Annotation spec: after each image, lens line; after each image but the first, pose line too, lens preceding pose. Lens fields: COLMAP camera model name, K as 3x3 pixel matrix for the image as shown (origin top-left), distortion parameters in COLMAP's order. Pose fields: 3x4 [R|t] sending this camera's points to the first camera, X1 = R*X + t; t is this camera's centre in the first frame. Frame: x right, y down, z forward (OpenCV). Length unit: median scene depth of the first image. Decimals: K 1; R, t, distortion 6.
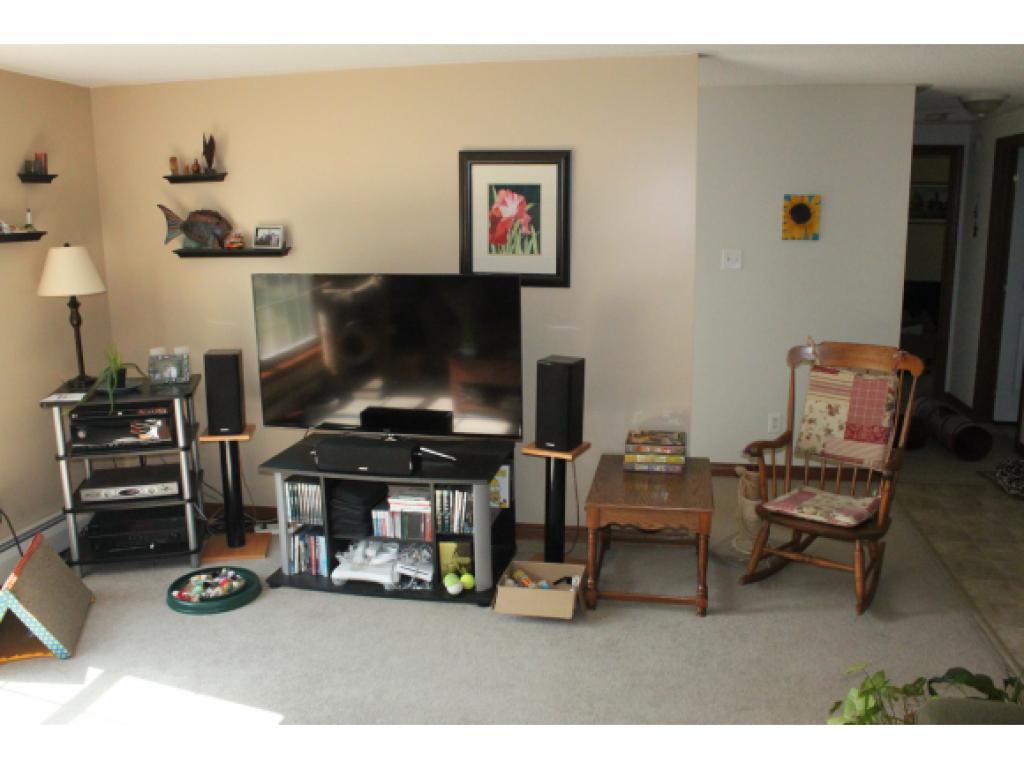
lens RADIAL K [[874.9, 0, 524.4], [0, 874.9, 380.1], [0, 0, 1]] dist [-0.170729, 0.147007]
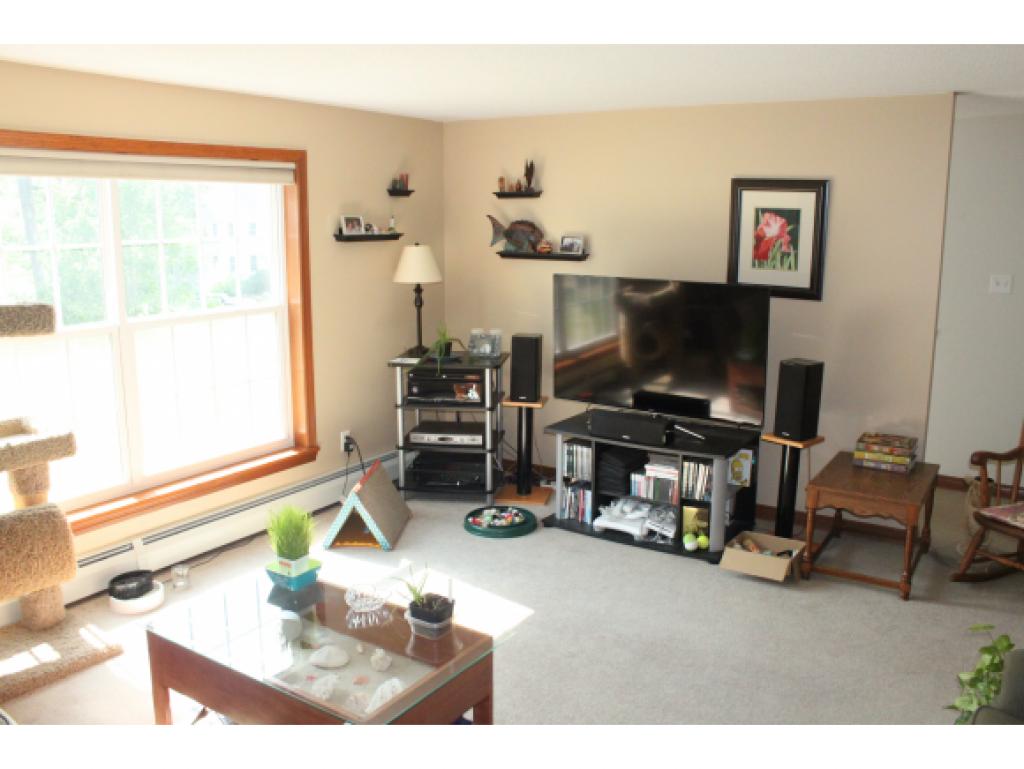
lens RADIAL K [[874.9, 0, 508.5], [0, 874.9, 382.2], [0, 0, 1]] dist [-0.170729, 0.147007]
pose [[0.924352, 0.085762, -0.371778, 0.103211], [-0.088453, 0.996032, 0.009844, 0.025543], [0.371147, 0.023786, 0.928270, -0.188780]]
